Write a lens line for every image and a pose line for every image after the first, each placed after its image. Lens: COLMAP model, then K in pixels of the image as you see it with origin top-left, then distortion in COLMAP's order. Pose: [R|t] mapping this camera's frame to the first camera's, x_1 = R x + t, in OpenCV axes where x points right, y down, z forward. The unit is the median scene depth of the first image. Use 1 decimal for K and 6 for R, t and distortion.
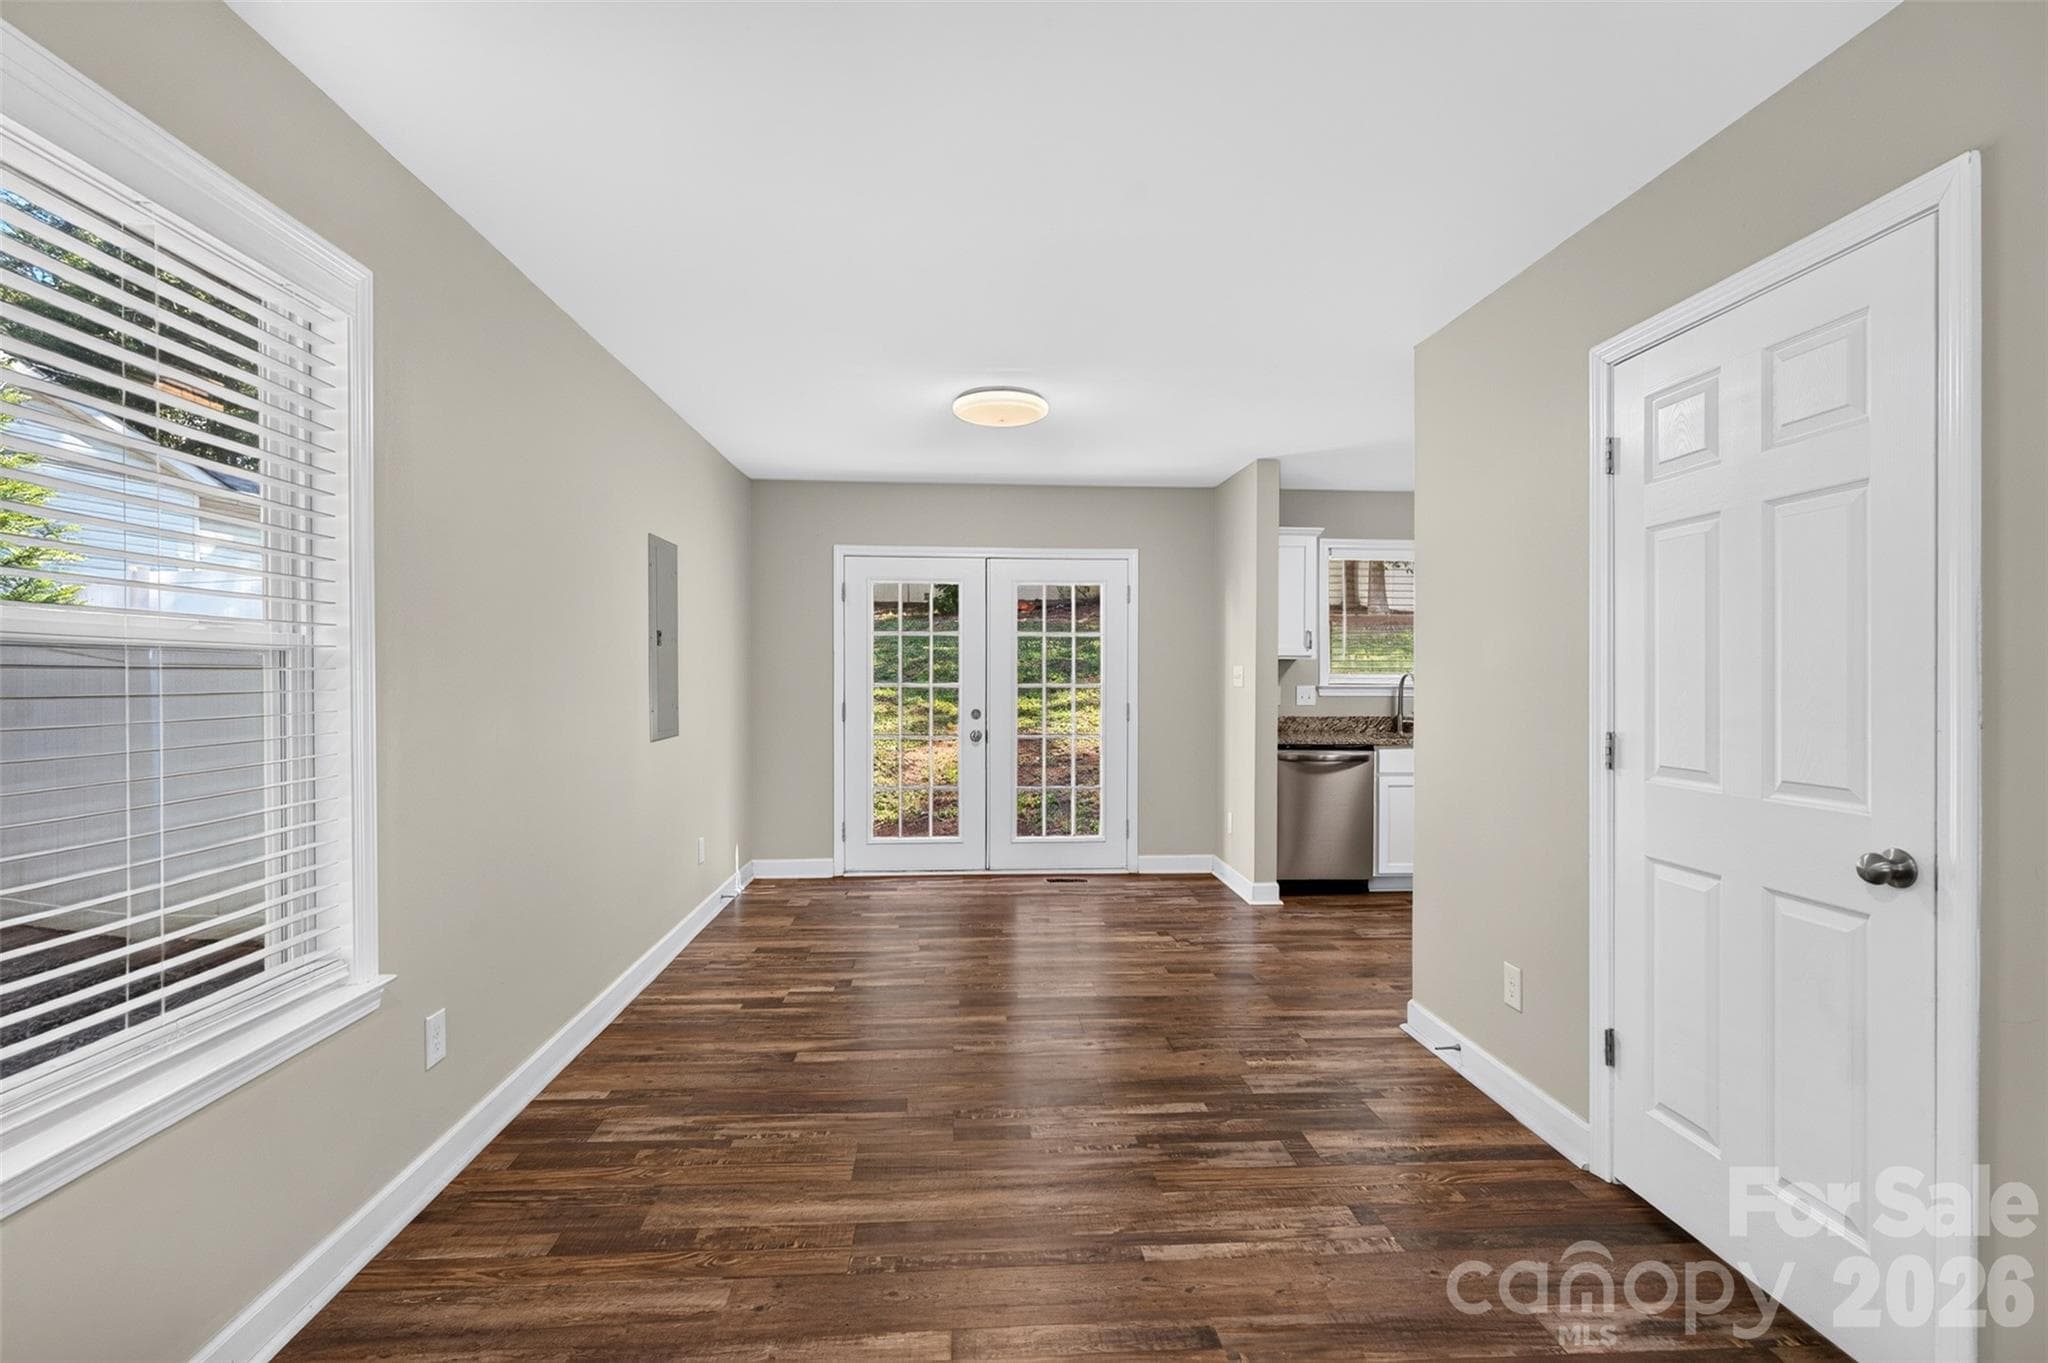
lens RADIAL K [[932.0, 0, 1021.9], [0, 932.0, 677.3], [0, 0, 1]] dist [-0.005739, 0.003035]
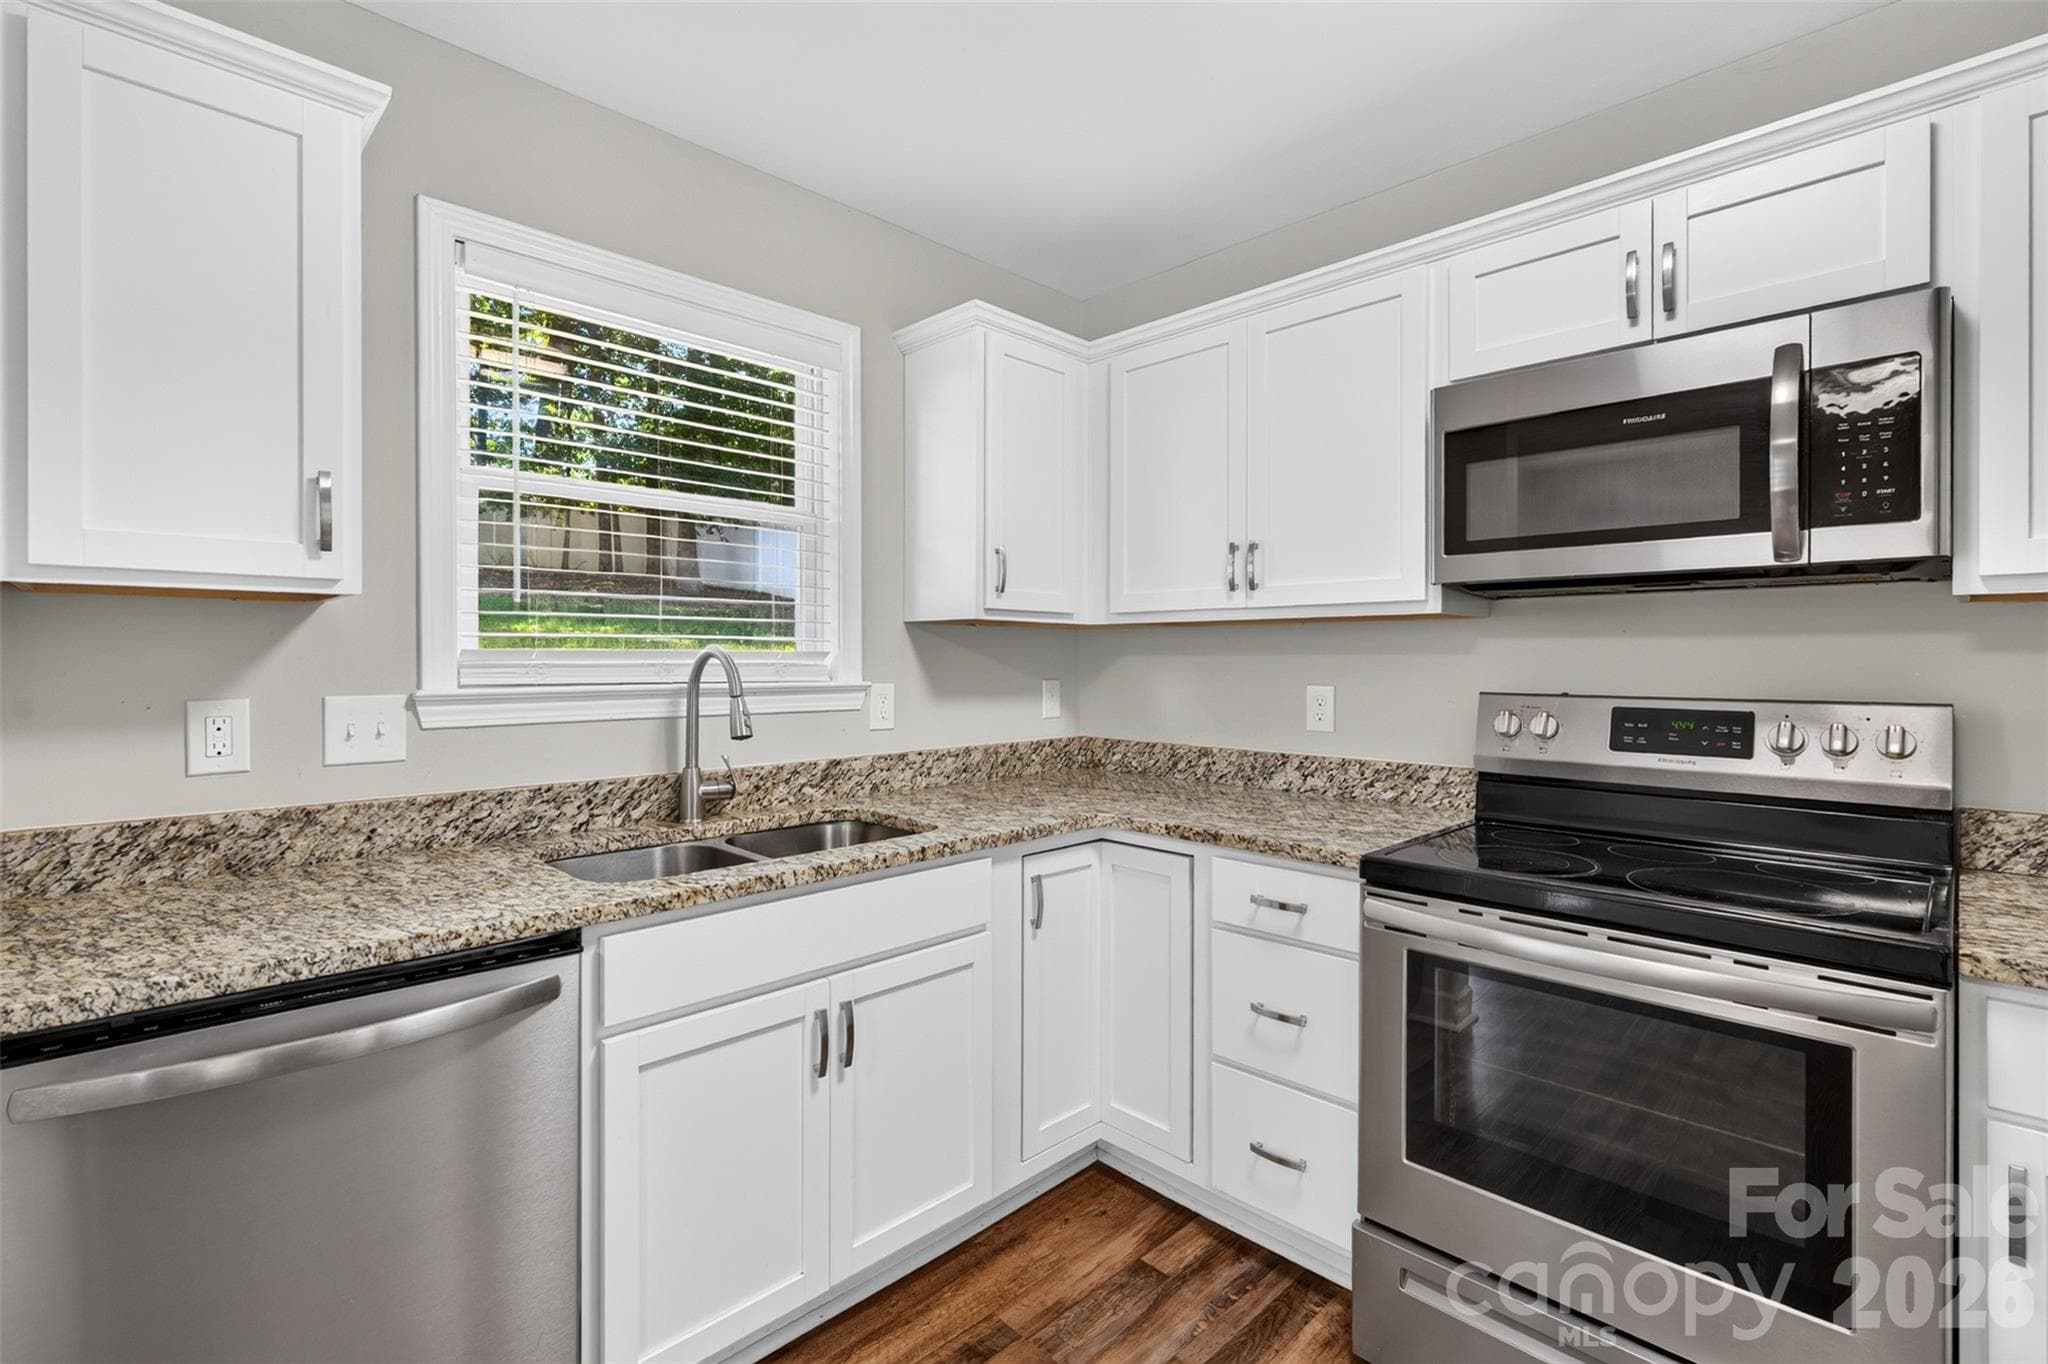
lens RADIAL K [[932.0, 0, 1026.6], [0, 932.0, 671.1], [0, 0, 1]] dist [-0.005739, 0.003035]
pose [[0.751869, -0.008770, 0.659254, 0.269702], [0.004727, 0.999958, 0.007911, 0.000868], [-0.659295, -0.002832, 0.751879, 0.652371]]
